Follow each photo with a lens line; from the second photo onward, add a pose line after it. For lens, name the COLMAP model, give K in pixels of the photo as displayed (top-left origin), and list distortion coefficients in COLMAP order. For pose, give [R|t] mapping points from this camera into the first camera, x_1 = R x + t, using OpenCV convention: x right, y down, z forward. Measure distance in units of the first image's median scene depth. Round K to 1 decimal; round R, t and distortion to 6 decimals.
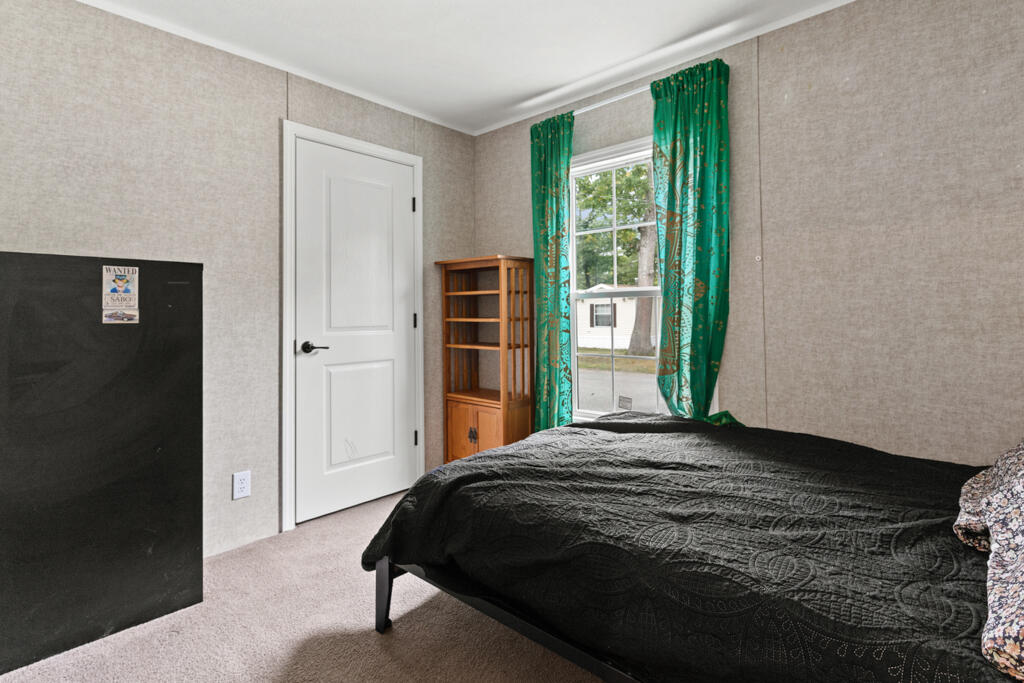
lens RADIAL K [[500.7, 0, 506.6], [0, 500.7, 312.3], [0, 0, 1]] dist [0.003865, -0.000158]
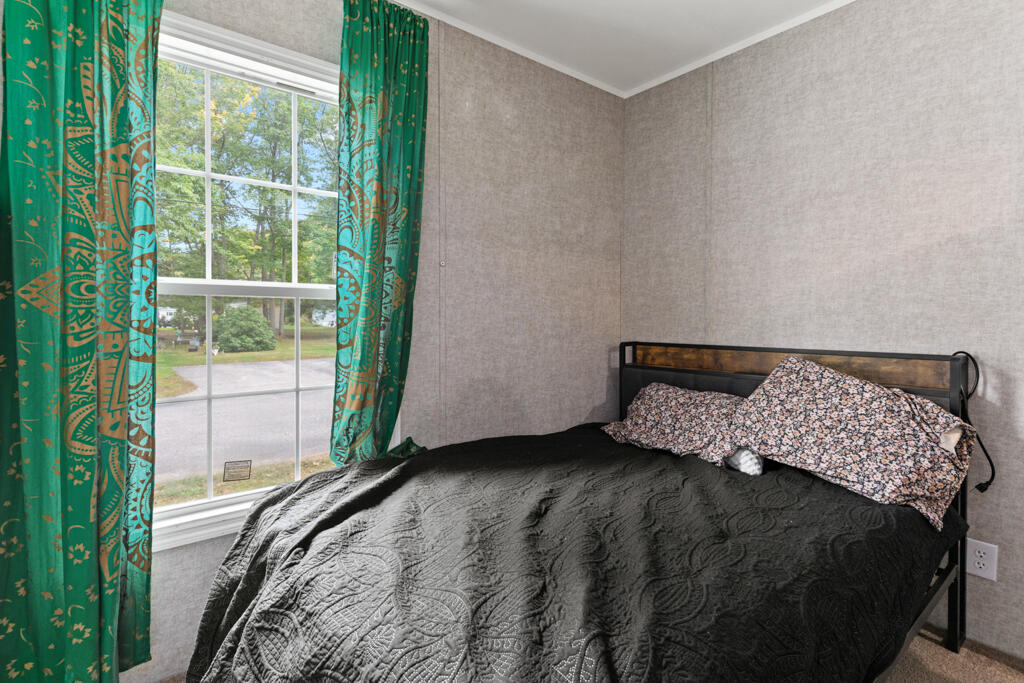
lens RADIAL K [[500.7, 0, 535.1], [0, 500.7, 322.0], [0, 0, 1]] dist [0.003865, -0.000158]
pose [[0.144532, 0.005205, 0.989486, -0.412540], [-0.004379, 0.999980, -0.004621, 0.004043], [-0.989490, -0.003665, 0.144552, 0.742221]]
